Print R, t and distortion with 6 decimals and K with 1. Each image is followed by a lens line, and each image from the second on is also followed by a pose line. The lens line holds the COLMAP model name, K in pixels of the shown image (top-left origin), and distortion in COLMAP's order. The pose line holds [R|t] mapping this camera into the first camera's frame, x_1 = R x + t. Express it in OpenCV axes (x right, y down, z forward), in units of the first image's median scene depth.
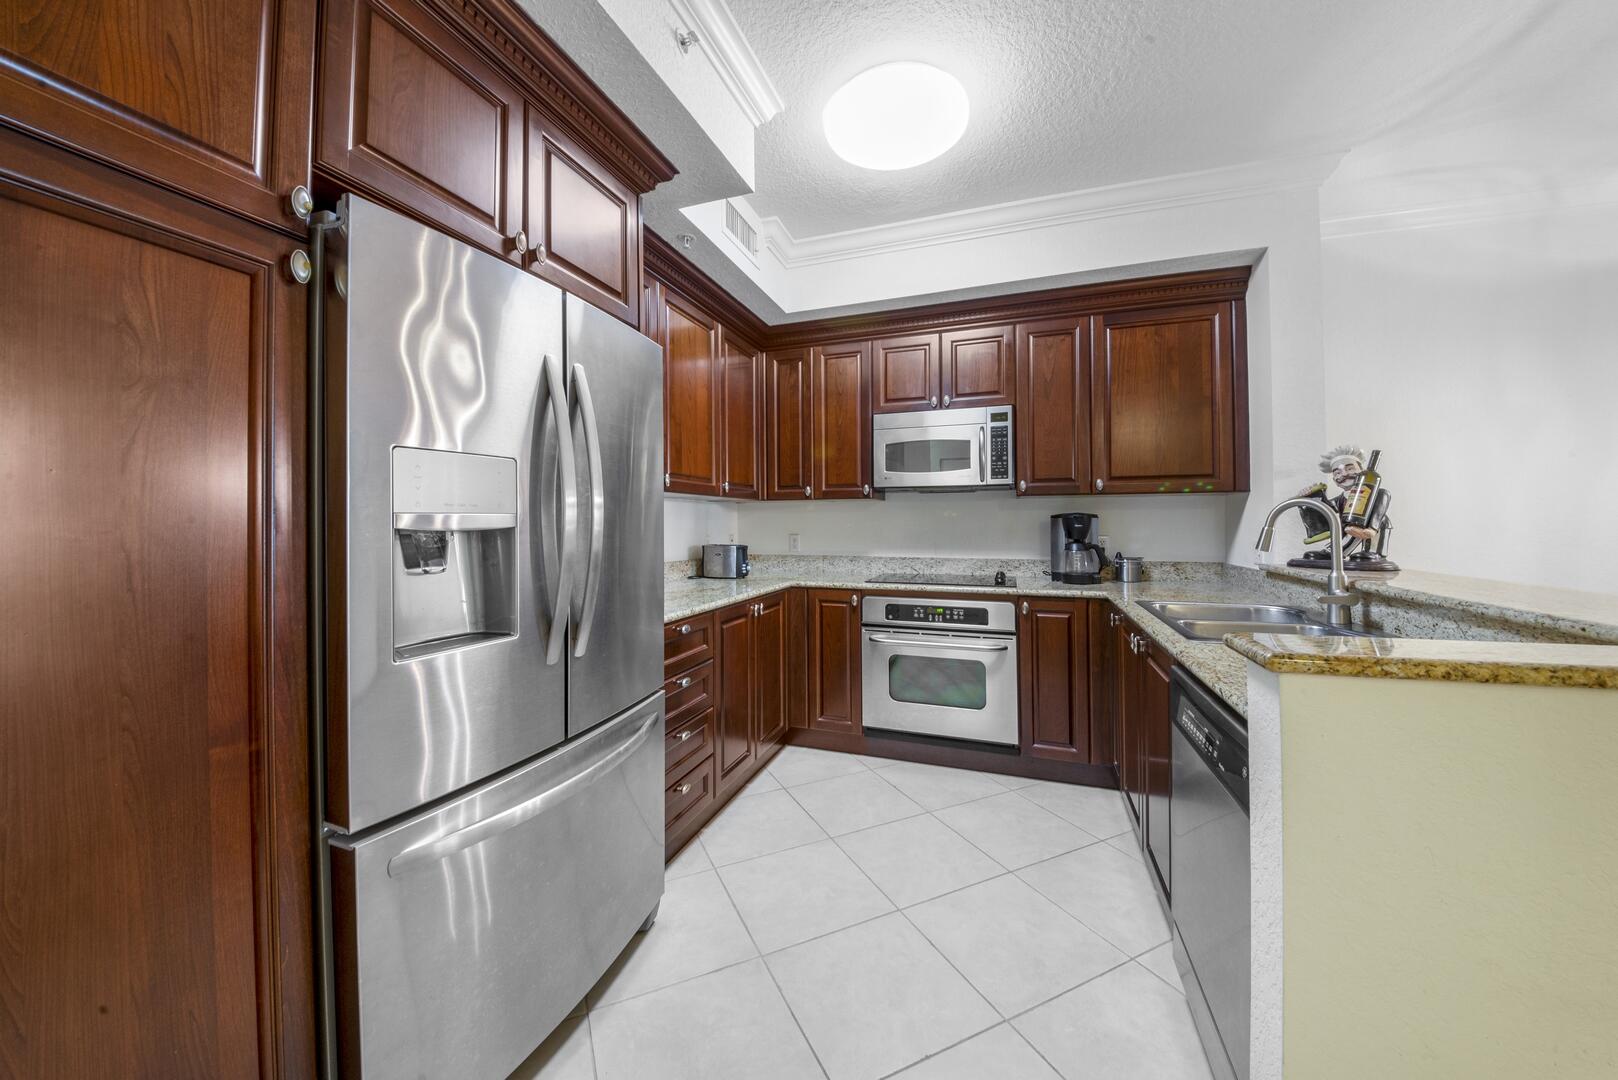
lens RADIAL K [[584.8, 0, 805.9], [0, 584.8, 517.1], [0, 0, 1]] dist [0.023437, -0.015936]
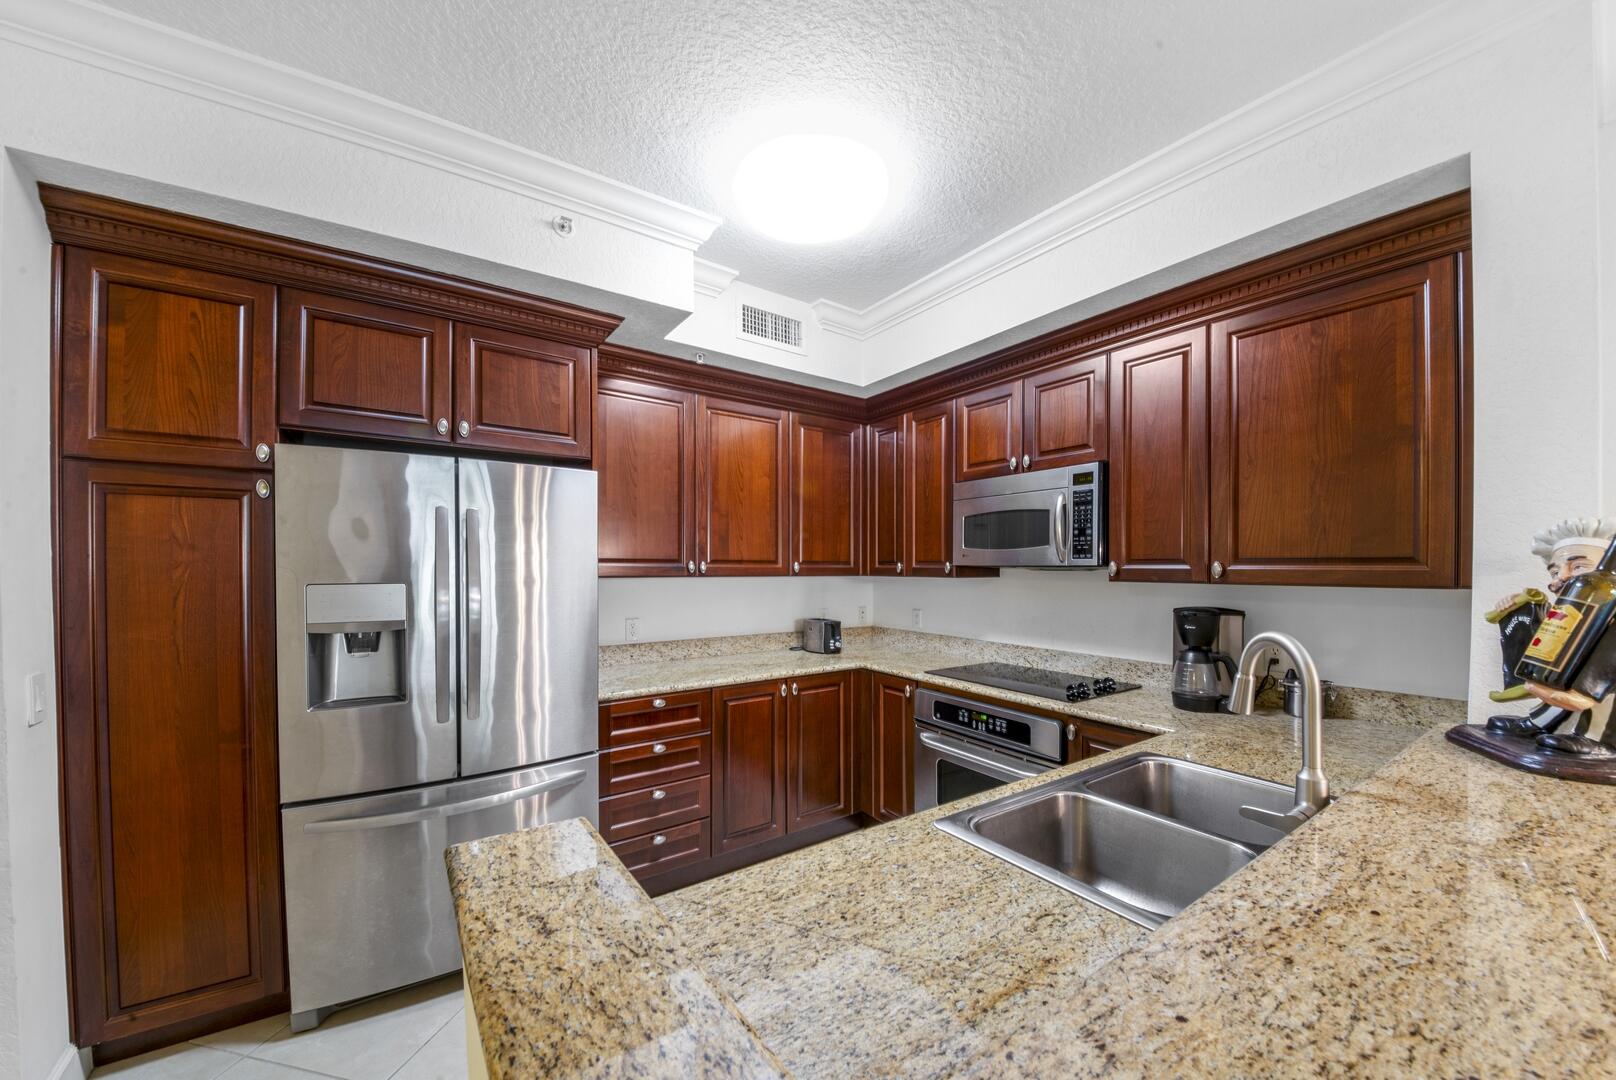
lens RADIAL K [[592.5, 0, 803.3], [0, 592.5, 568.8], [0, 0, 1]] dist [0.030046, -0.026335]
pose [[0.812241, 0.008524, -0.583259, 0.509289], [-0.000257, 0.999898, 0.014254, -0.065573], [0.583322, -0.011428, 0.812161, 0.154098]]
